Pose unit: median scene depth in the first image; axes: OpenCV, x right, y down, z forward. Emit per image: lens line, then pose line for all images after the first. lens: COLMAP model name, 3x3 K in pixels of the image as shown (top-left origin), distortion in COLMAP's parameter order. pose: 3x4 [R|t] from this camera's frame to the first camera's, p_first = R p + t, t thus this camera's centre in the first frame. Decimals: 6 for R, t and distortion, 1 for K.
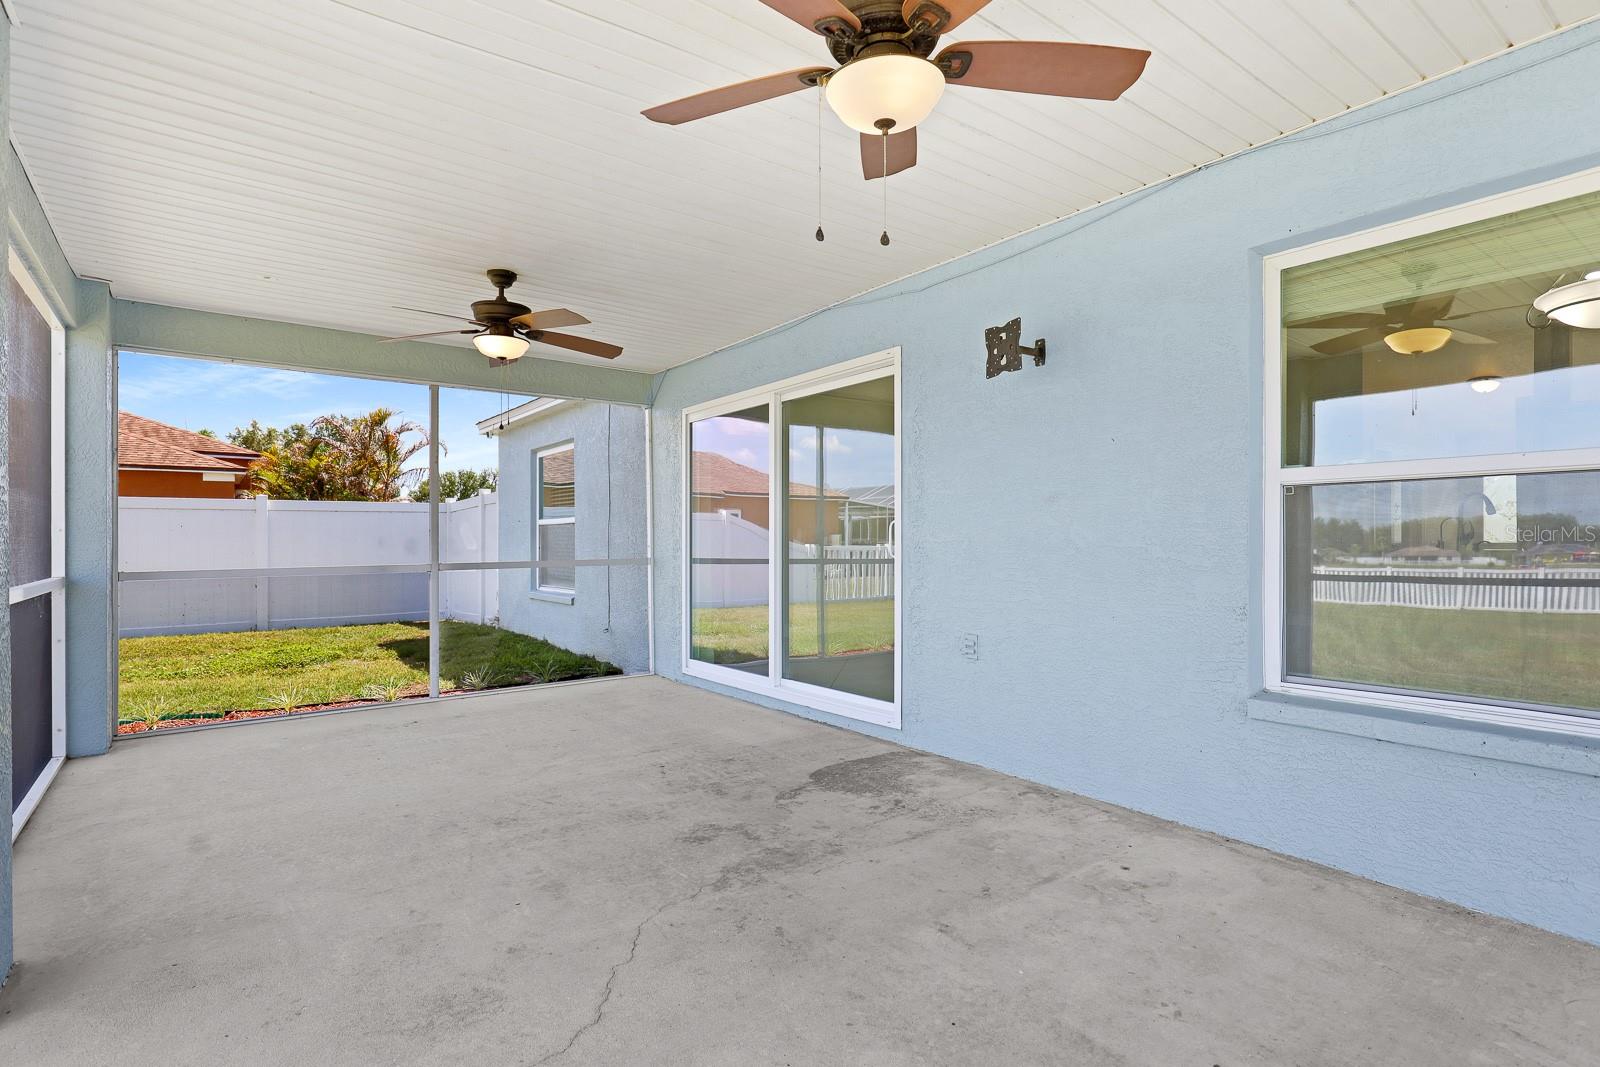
lens RADIAL K [[774.6, 0, 803.5], [0, 774.6, 543.9], [0, 0, 1]] dist [-0.001542, 0.000241]
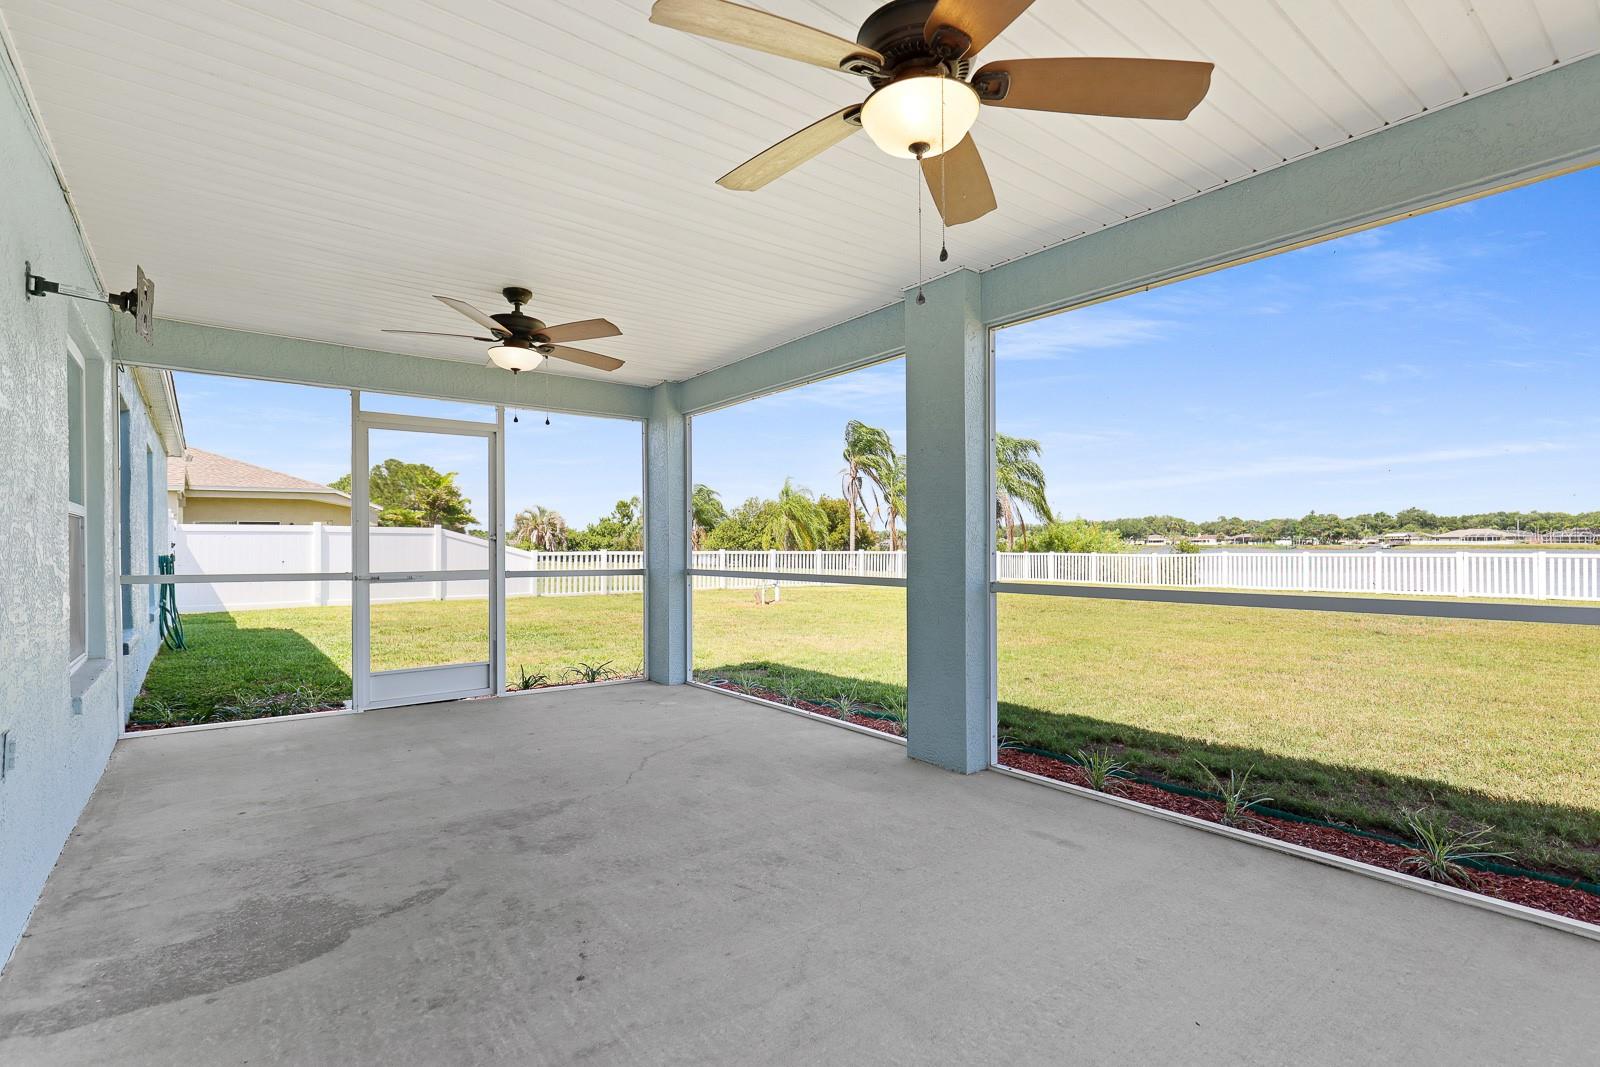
lens RADIAL K [[758.2, 0, 803.6], [0, 758.2, 543.4], [0, 0, 1]] dist [0.000712, -0.000077]
pose [[-0.999825, 0.011488, -0.014749, -0.421733], [0.011513, 0.999932, -0.001642, -0.009027], [0.014729, -0.001812, -0.999890, 1.939660]]
